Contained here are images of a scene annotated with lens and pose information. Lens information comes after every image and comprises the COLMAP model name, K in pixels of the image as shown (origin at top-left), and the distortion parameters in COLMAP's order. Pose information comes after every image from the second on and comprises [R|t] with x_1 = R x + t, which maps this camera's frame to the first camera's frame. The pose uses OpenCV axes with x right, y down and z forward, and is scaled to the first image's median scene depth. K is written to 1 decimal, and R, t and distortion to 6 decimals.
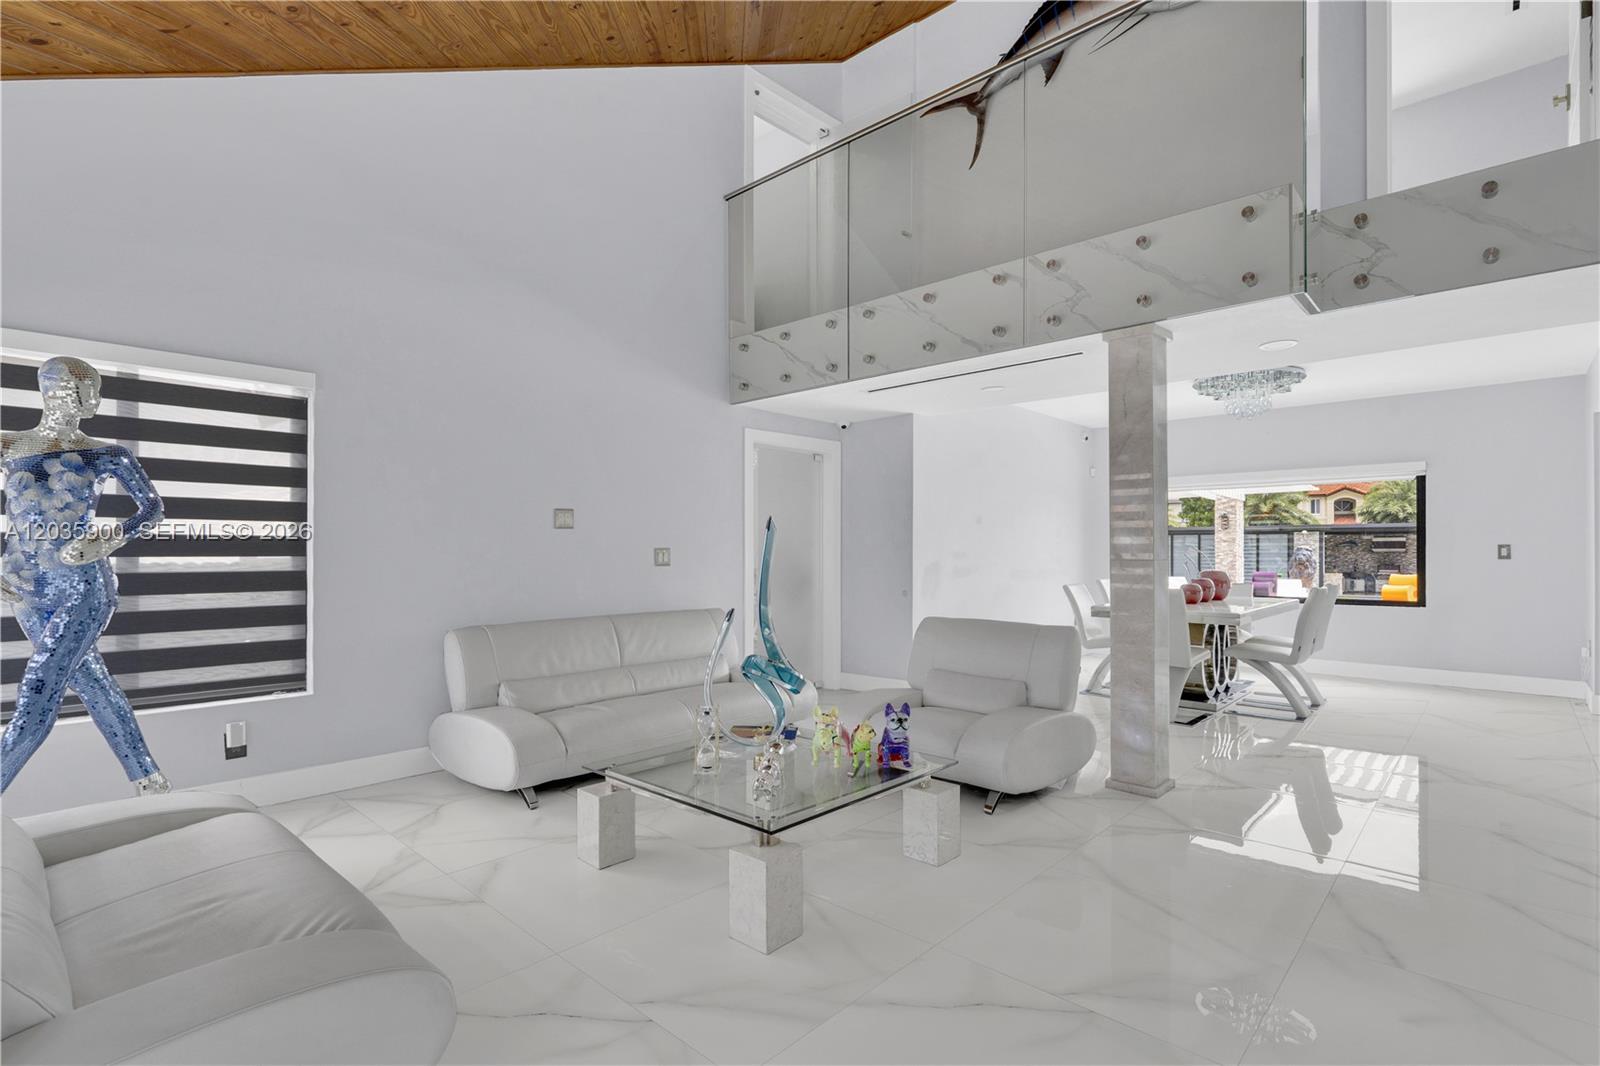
lens RADIAL K [[731.3, 0, 794.5], [0, 731.3, 541.9], [0, 0, 1]] dist [0.000185, 0.000200]
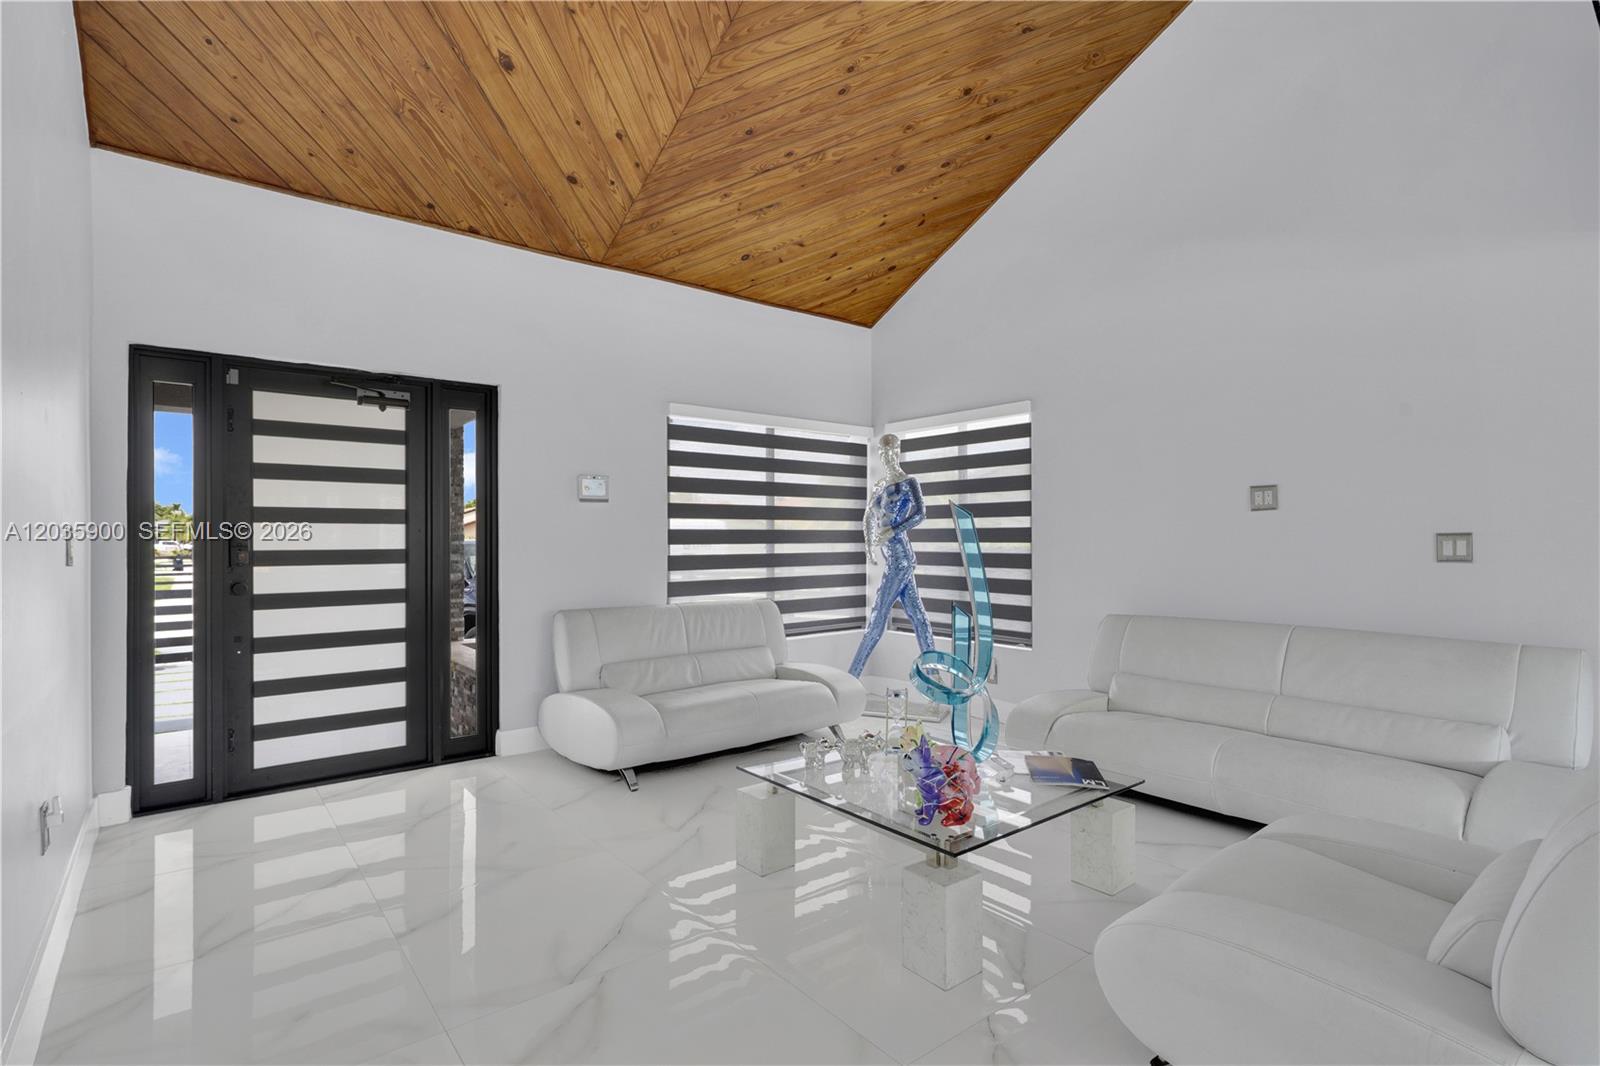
lens RADIAL K [[808.3, 0, 800.0], [0, 808.3, 533.0], [0, 0, 1]] dist [0.003861, 0.000484]
pose [[-0.135230, -0.009197, -0.990772, 0.278249], [0.013846, 0.999842, -0.011171, 0.004279], [0.990717, -0.015229, -0.135081, 0.274852]]
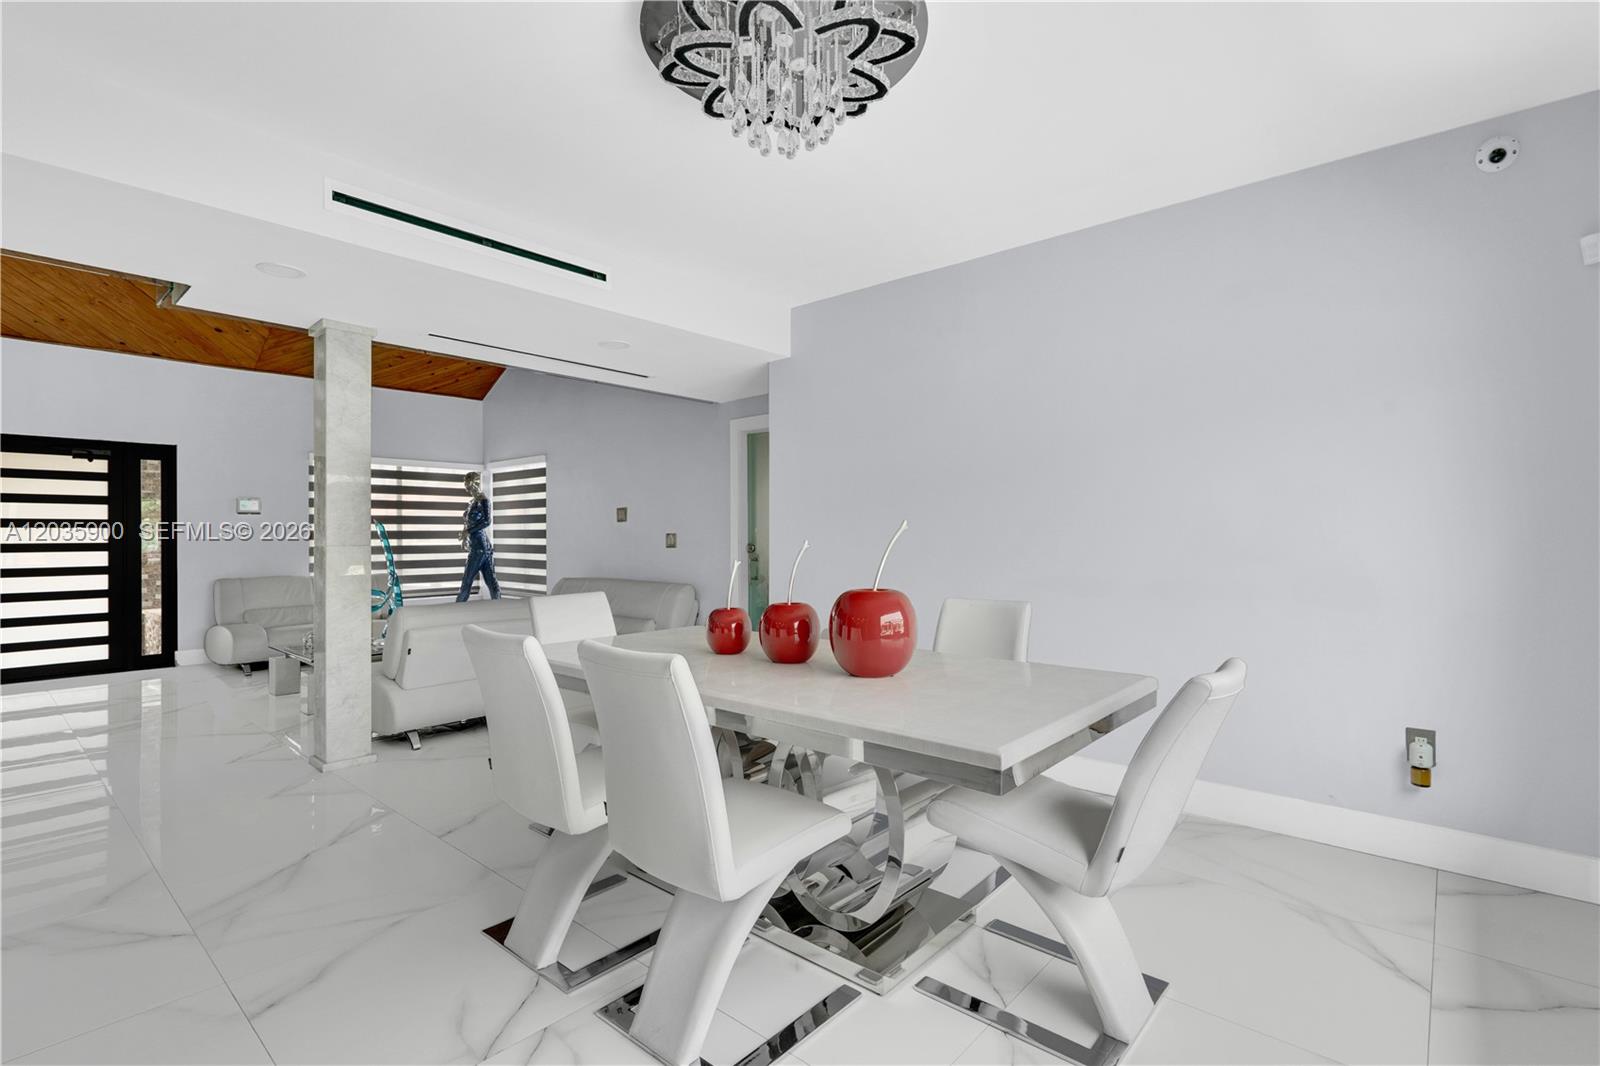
lens RADIAL K [[751.0, 0, 800.0], [0, 751.0, 533.0], [0, 0, 1]] dist [0.002242, 0.001396]
pose [[0.057407, -0.003427, -0.998345, 0.572650], [0.016182, 0.999866, -0.002502, 0.007565], [0.998220, -0.016012, 0.057455, 0.571127]]
